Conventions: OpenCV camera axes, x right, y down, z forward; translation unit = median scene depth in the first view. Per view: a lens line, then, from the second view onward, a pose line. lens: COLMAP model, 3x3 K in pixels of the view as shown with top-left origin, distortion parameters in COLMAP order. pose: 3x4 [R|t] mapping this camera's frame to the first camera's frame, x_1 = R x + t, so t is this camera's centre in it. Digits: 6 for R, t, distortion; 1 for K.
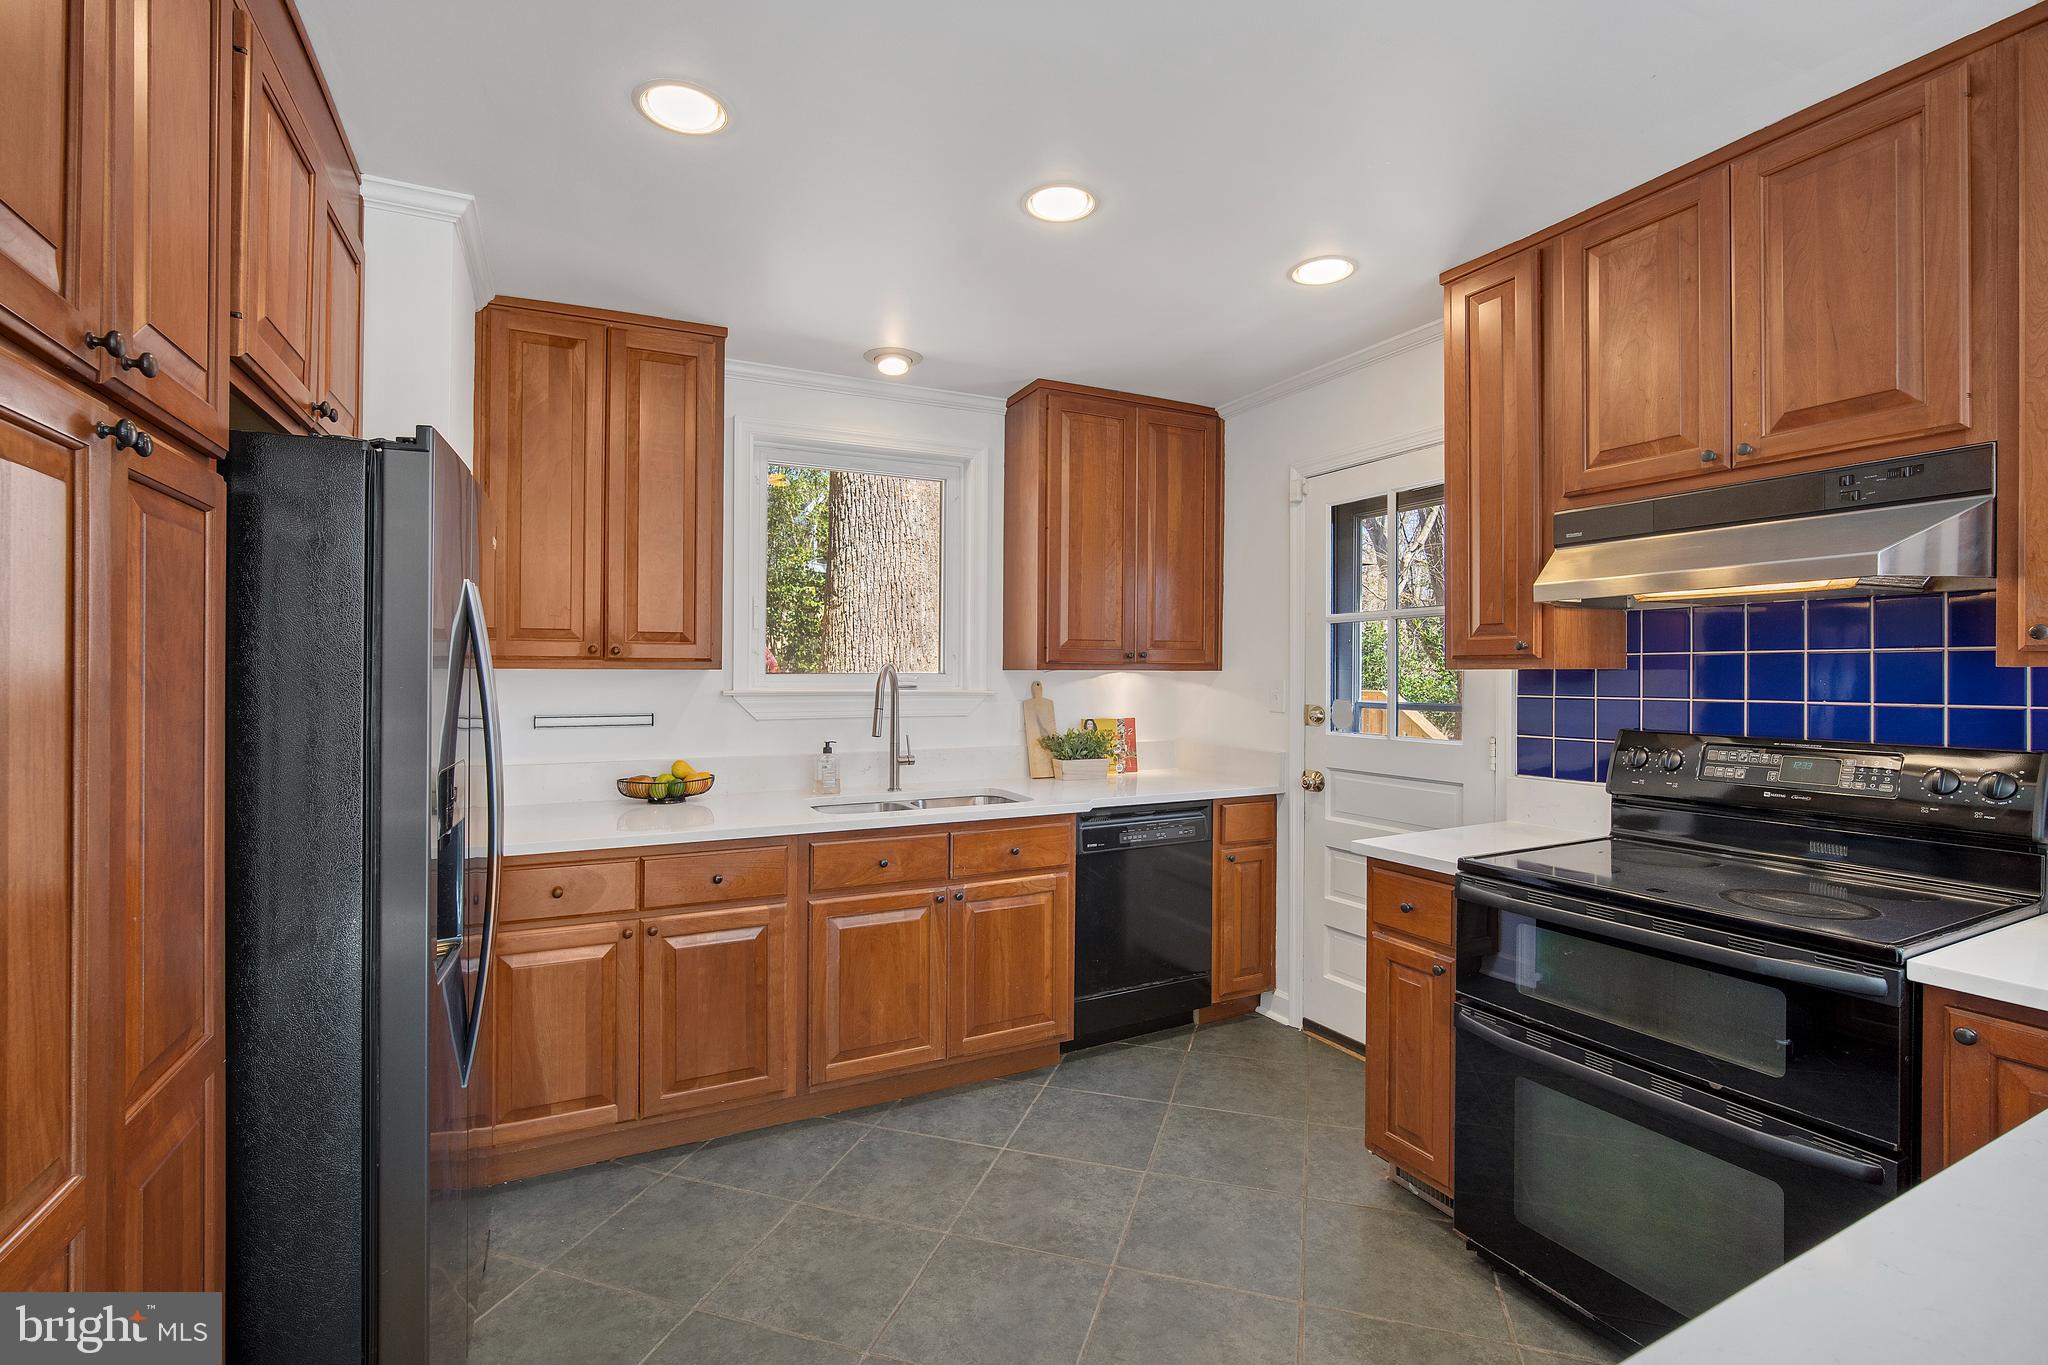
lens RADIAL K [[886.7, 0, 987.3], [0, 886.7, 663.4], [0, 0, 1]] dist [-0.001615, 0.000073]
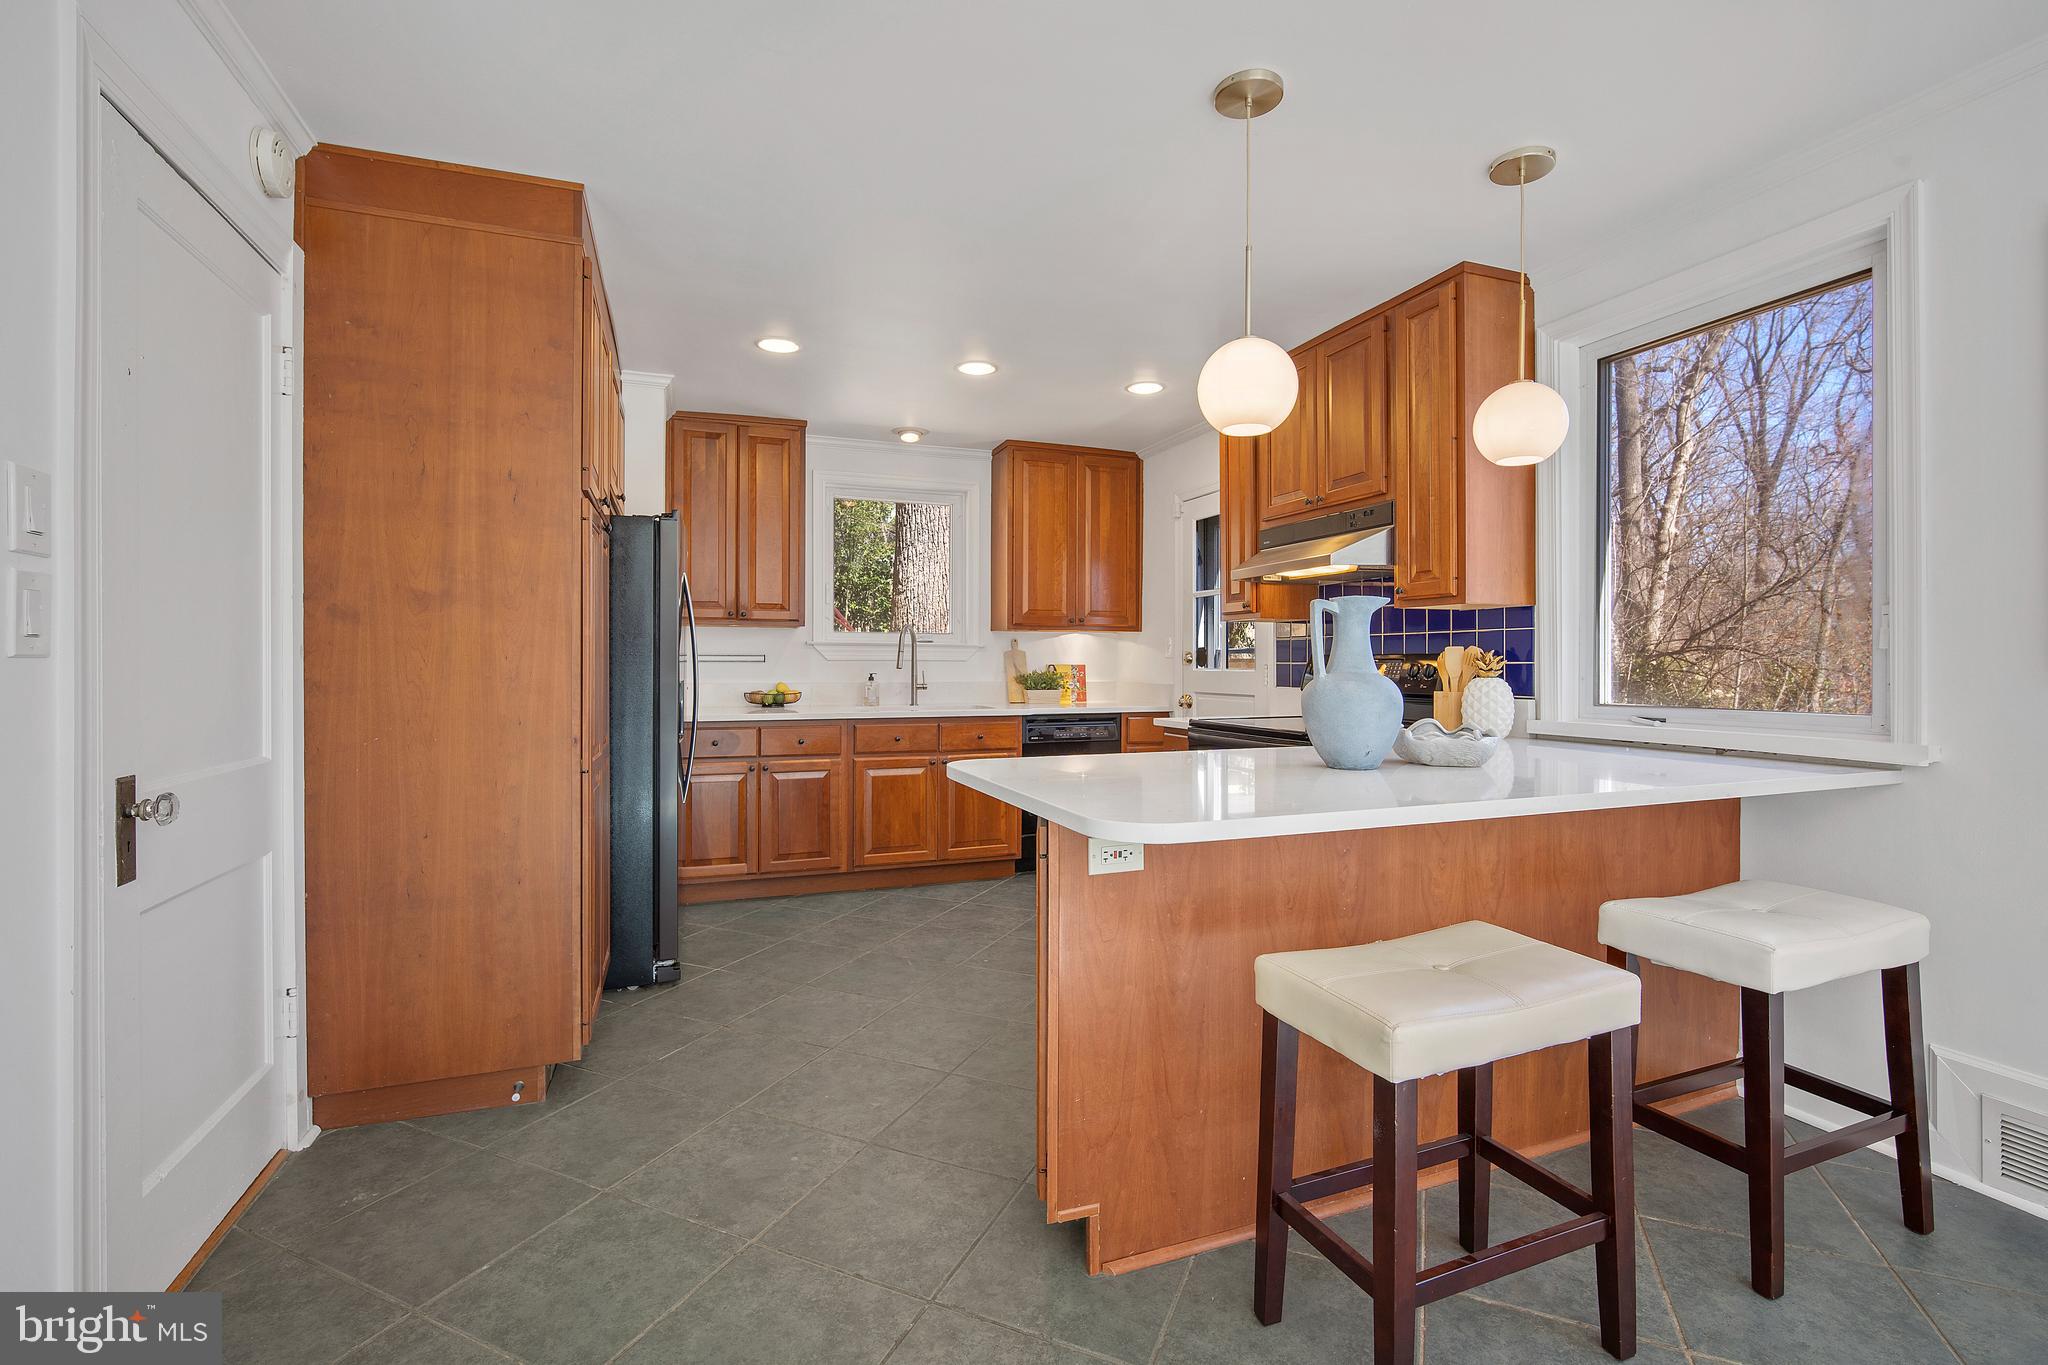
lens RADIAL K [[887.5, 0, 1012.3], [0, 887.5, 669.7], [0, 0, 1]] dist [0.000529, 0.000039]
pose [[0.996295, 0.000665, -0.085996, 0.231105], [0.000688, 0.999877, 0.015697, 0.062087], [0.085996, -0.015698, 0.996172, -0.626417]]
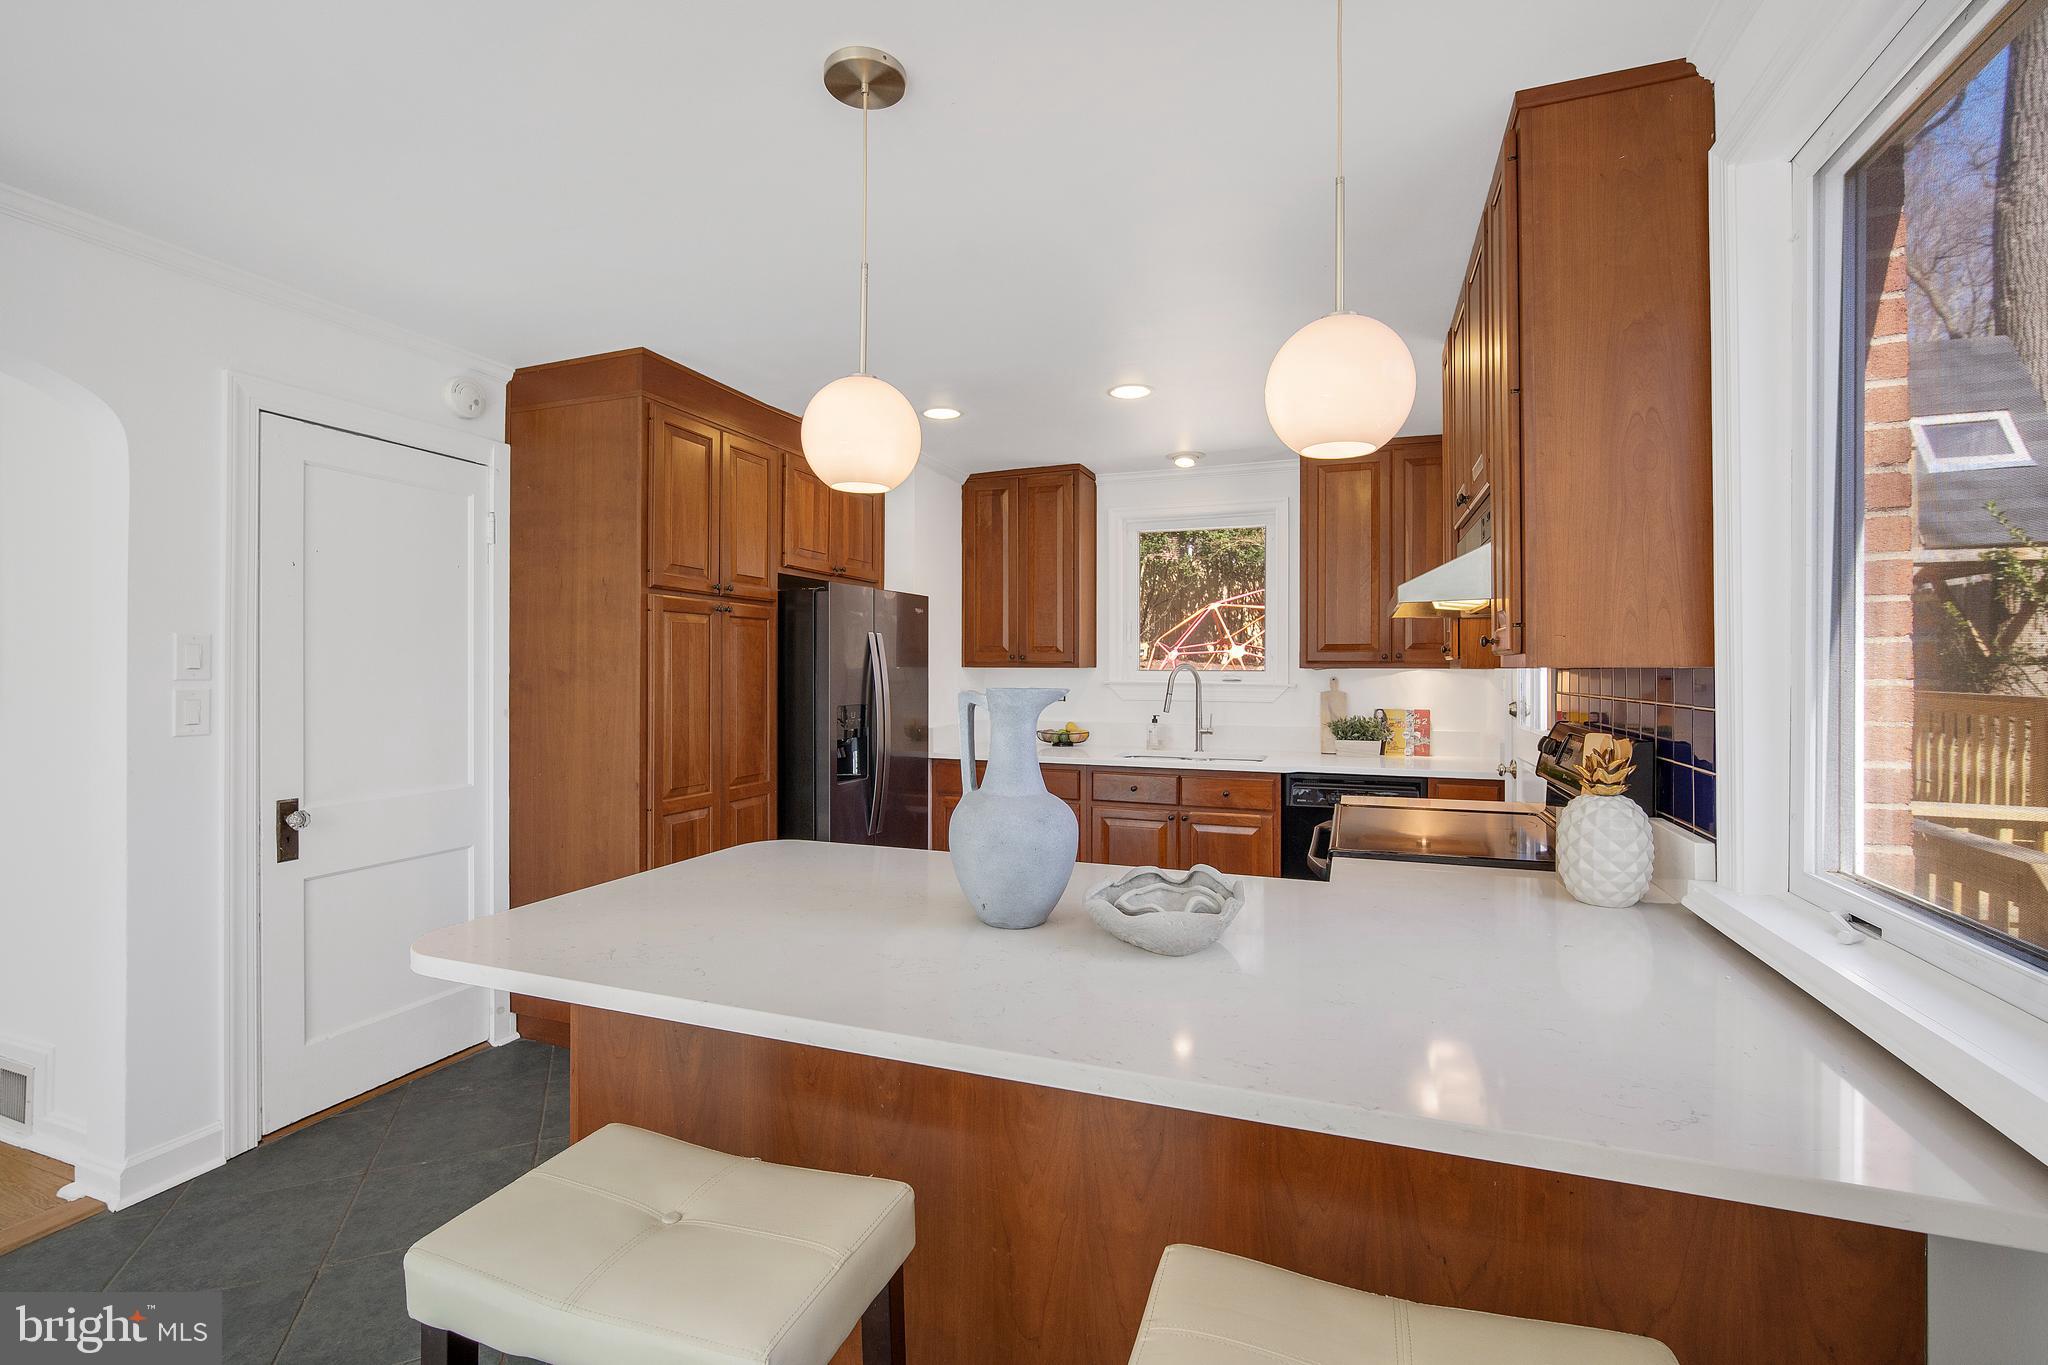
lens RADIAL K [[893.7, 0, 1058.9], [0, 893.7, 669.0], [0, 0, 1]] dist [-0.000453, 0.000039]
pose [[0.694982, 0.000317, -0.719027, 0.887802], [0.006188, 0.999960, 0.006423, -0.002275], [0.719000, -0.008913, 0.694952, -0.201358]]
